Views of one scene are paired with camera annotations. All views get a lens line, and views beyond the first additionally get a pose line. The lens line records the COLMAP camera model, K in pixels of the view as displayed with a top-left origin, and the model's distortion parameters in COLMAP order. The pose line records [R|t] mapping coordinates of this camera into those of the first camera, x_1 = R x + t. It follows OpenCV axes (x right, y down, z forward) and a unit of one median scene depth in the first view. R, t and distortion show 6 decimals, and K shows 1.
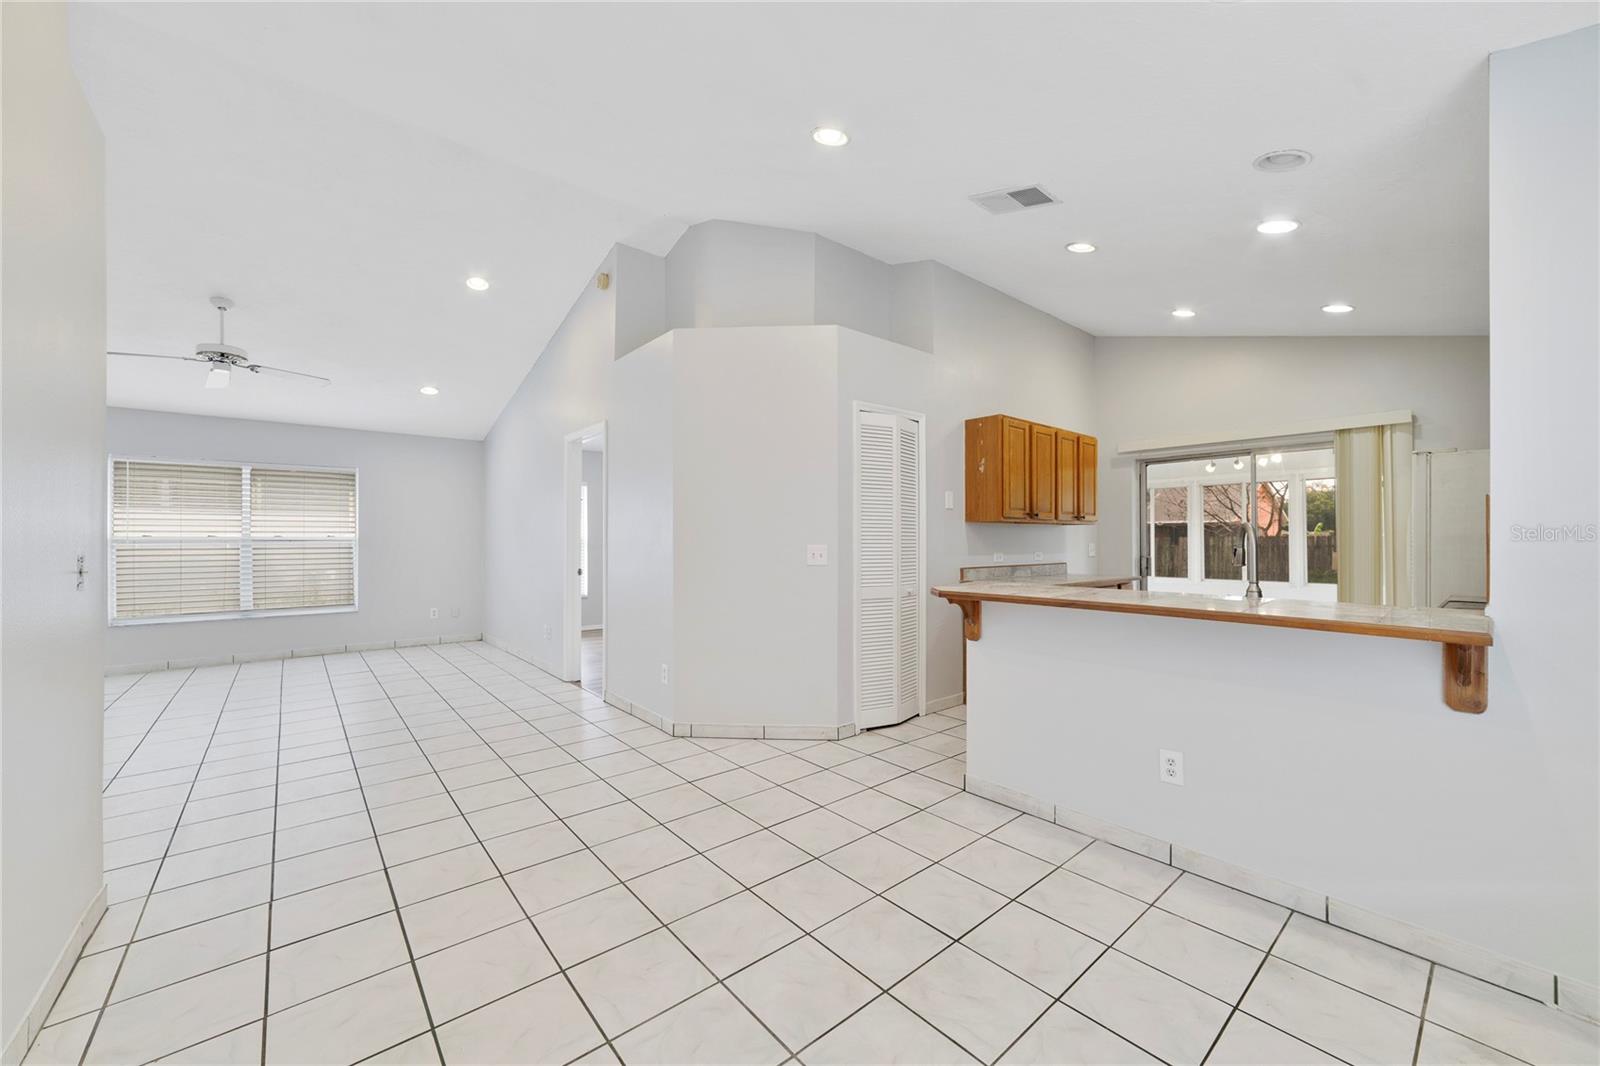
lens RADIAL K [[610.6, 0, 806.8], [0, 610.6, 536.6], [0, 0, 1]] dist [-0.028753, 0.010145]
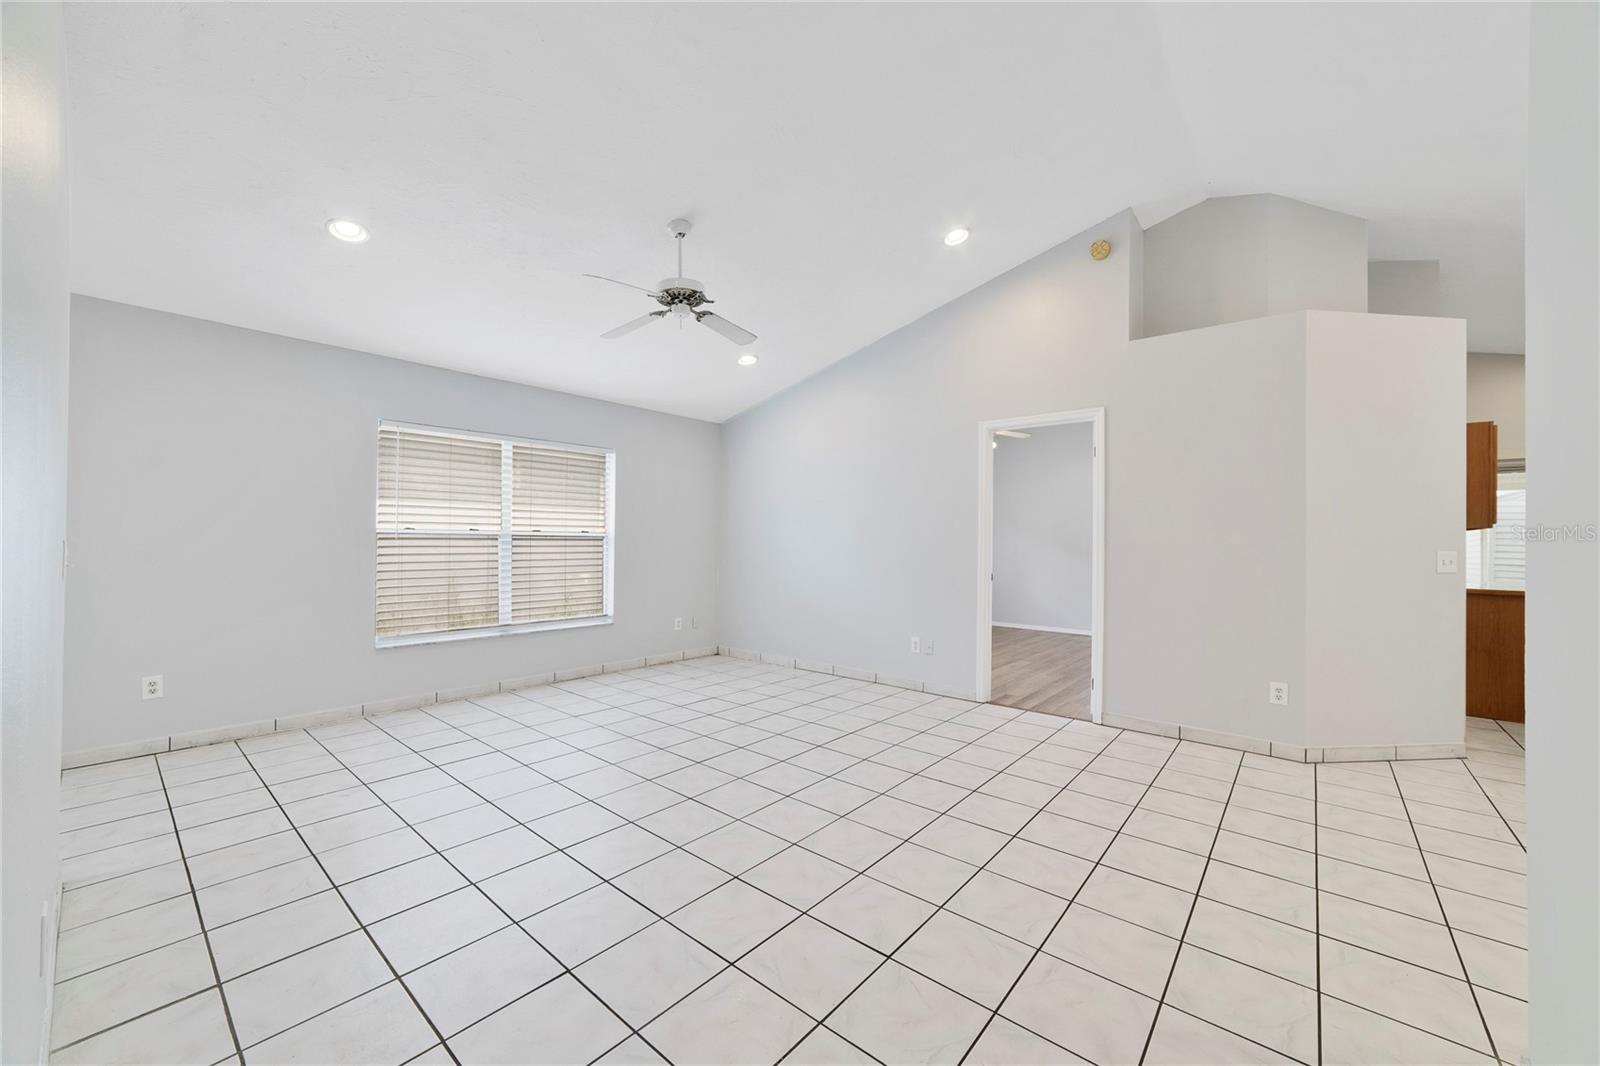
lens RADIAL K [[637.6, 0, 800.0], [0, 637.6, 533.0], [0, 0, 1]] dist [0.009234, -0.000127]
pose [[0.989265, 0.011554, 0.145675, -0.664895], [-0.011537, 0.999933, -0.000967, -0.001059], [-0.145676, -0.000724, 0.989332, 0.112601]]
